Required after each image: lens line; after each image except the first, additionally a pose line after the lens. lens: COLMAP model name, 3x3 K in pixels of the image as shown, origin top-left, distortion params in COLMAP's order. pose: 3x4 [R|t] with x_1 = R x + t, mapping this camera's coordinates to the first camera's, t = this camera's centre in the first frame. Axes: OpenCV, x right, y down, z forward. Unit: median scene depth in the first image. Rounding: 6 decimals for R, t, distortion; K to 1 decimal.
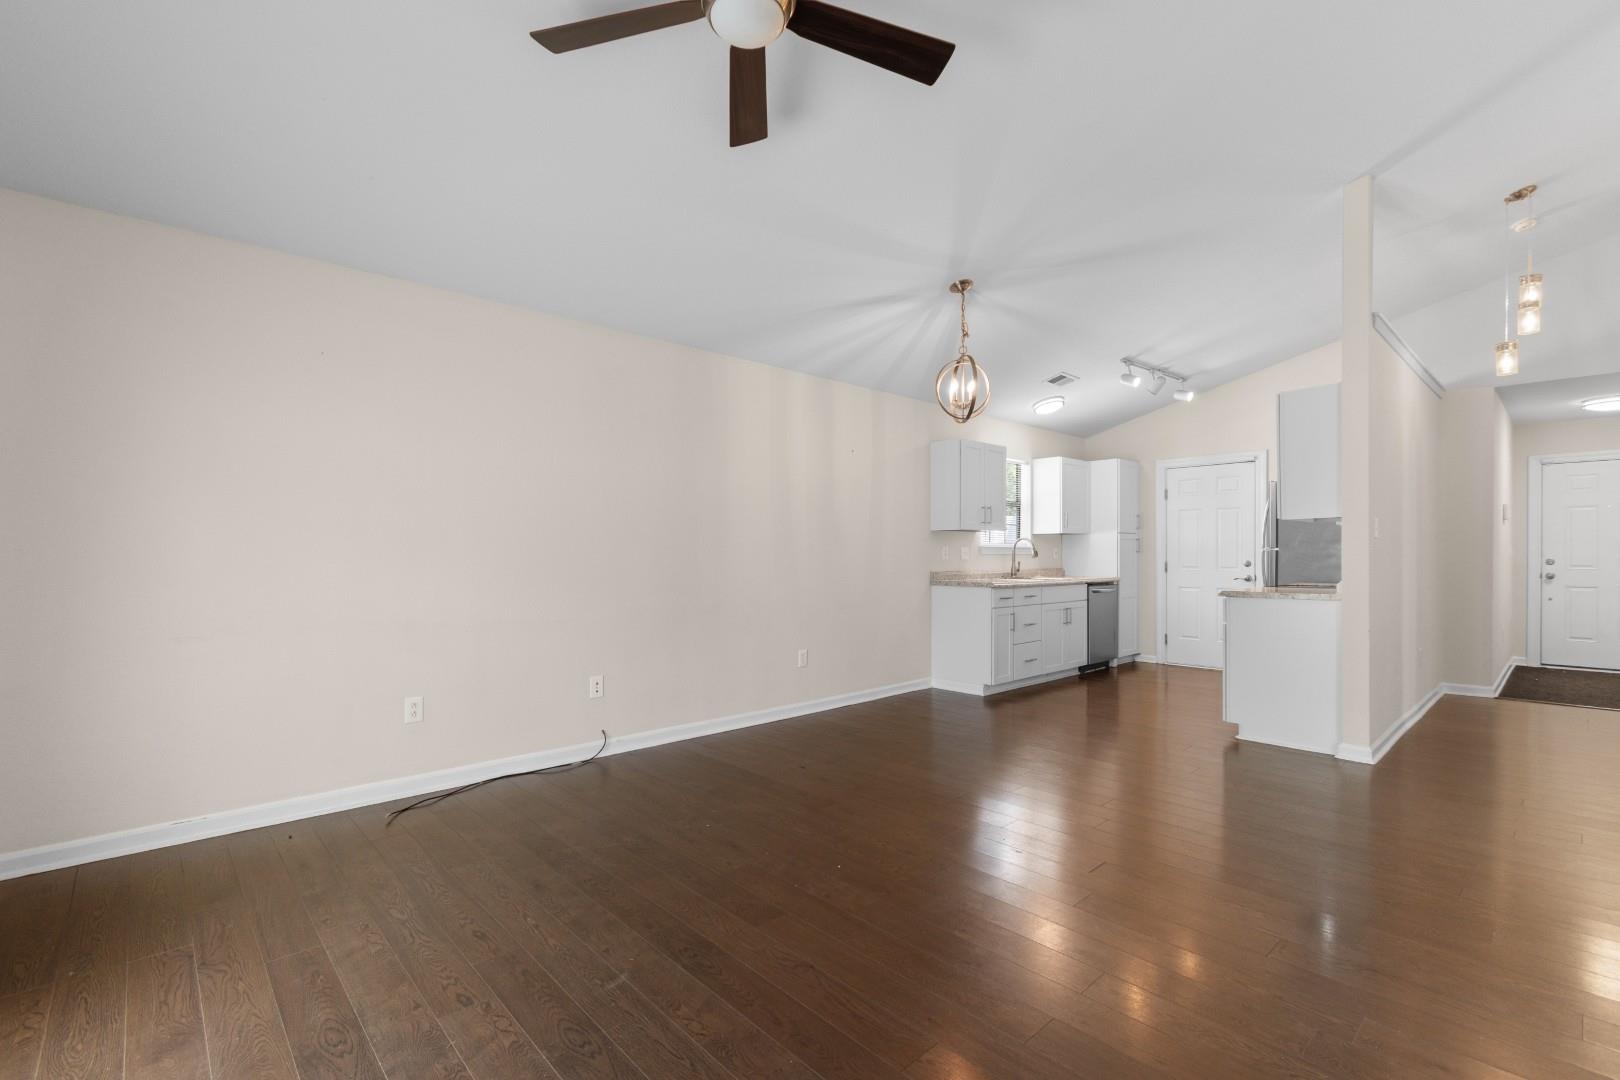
lens RADIAL K [[719.3, 0, 796.8], [0, 719.3, 557.3], [0, 0, 1]] dist [-0.001327, -0.000732]
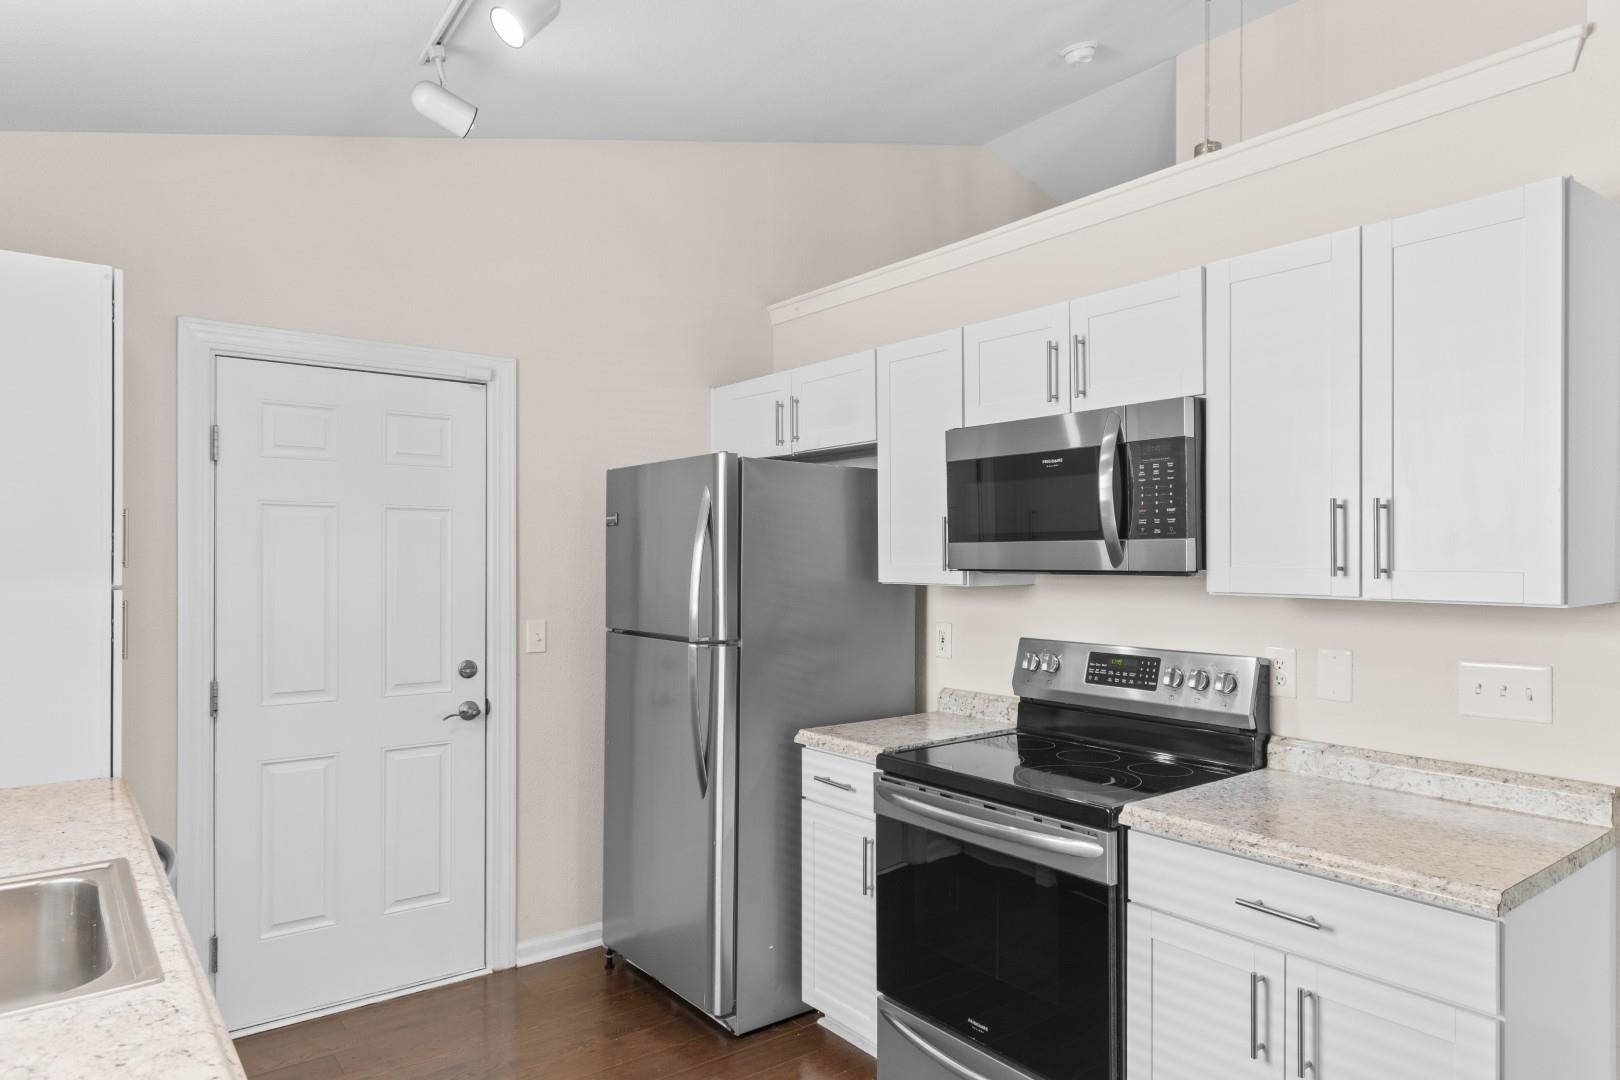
lens RADIAL K [[990.8, 0, 815.0], [0, 990.8, 557.8], [0, 0, 1]] dist [0.003357, 0.001928]
pose [[0.070333, 0.003421, 0.997518, 0.148078], [0.002606, 0.999990, -0.003613, -0.043050], [-0.997520, 0.002853, 0.070323, 0.777418]]
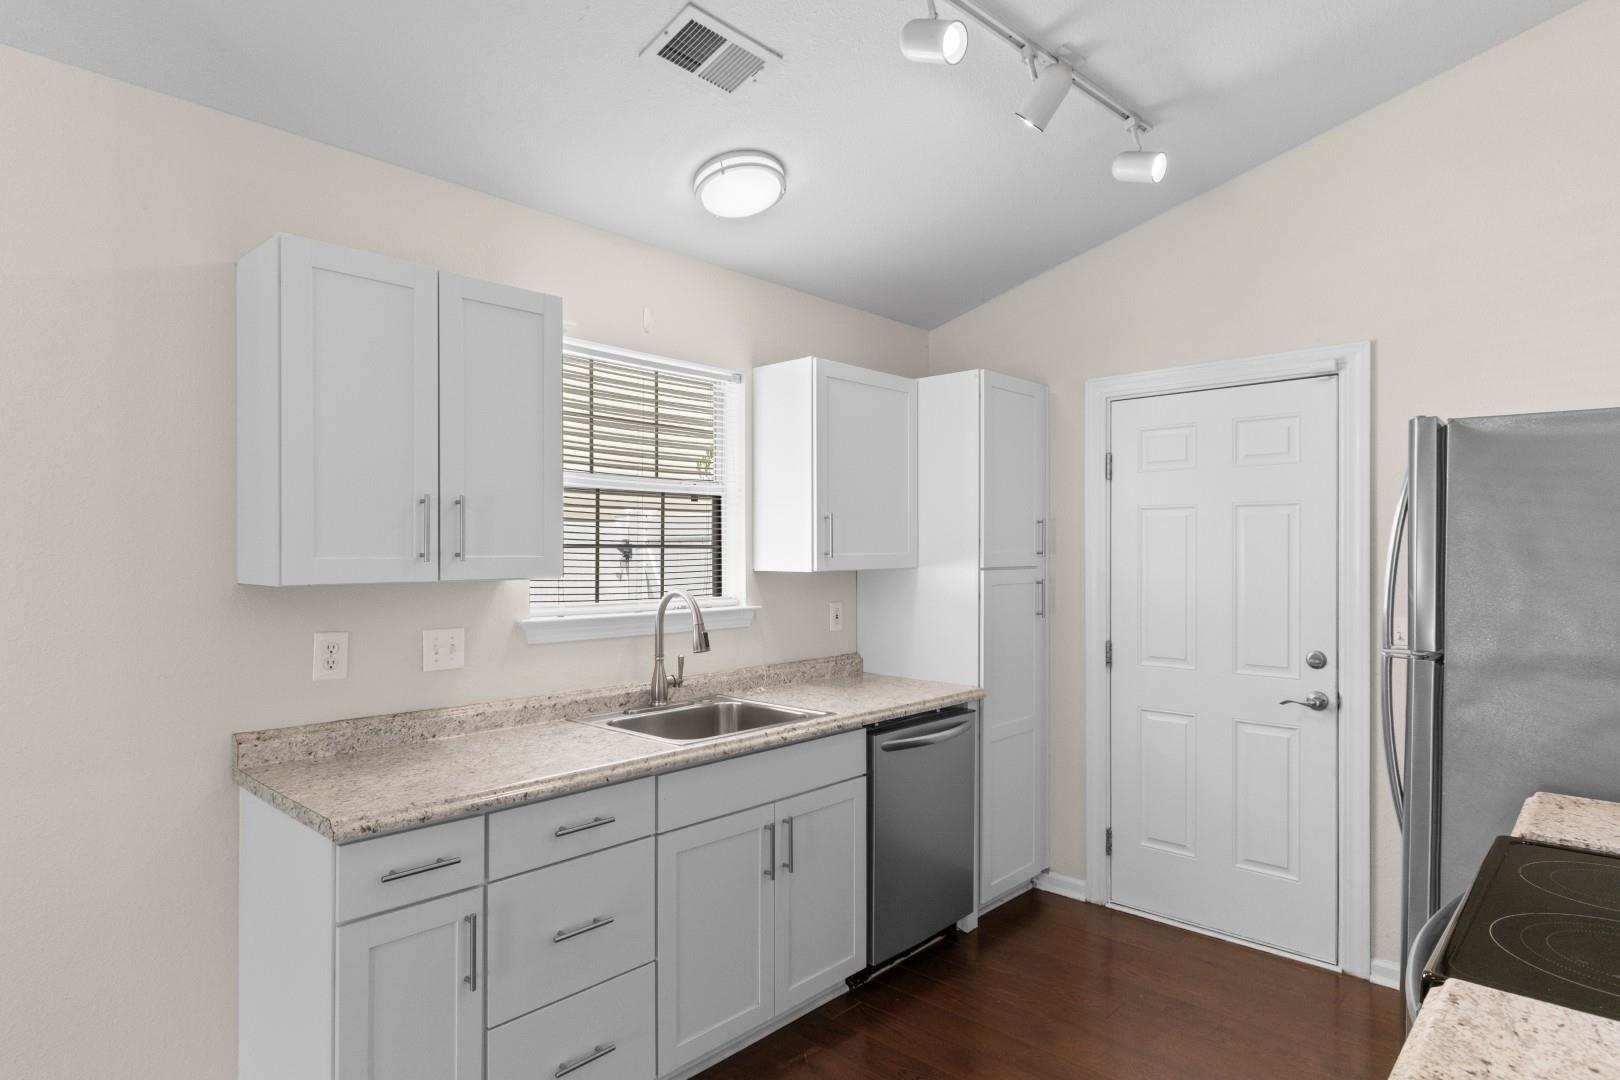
lens RADIAL K [[903.0, 0, 815.9], [0, 903.0, 547.5], [0, 0, 1]] dist [0.004731, -0.001700]
pose [[0.995140, 0.002800, 0.098435, 0.326577], [-0.002030, 0.999967, -0.007922, -0.042343], [-0.098454, 0.007684, 0.995112, 0.562609]]
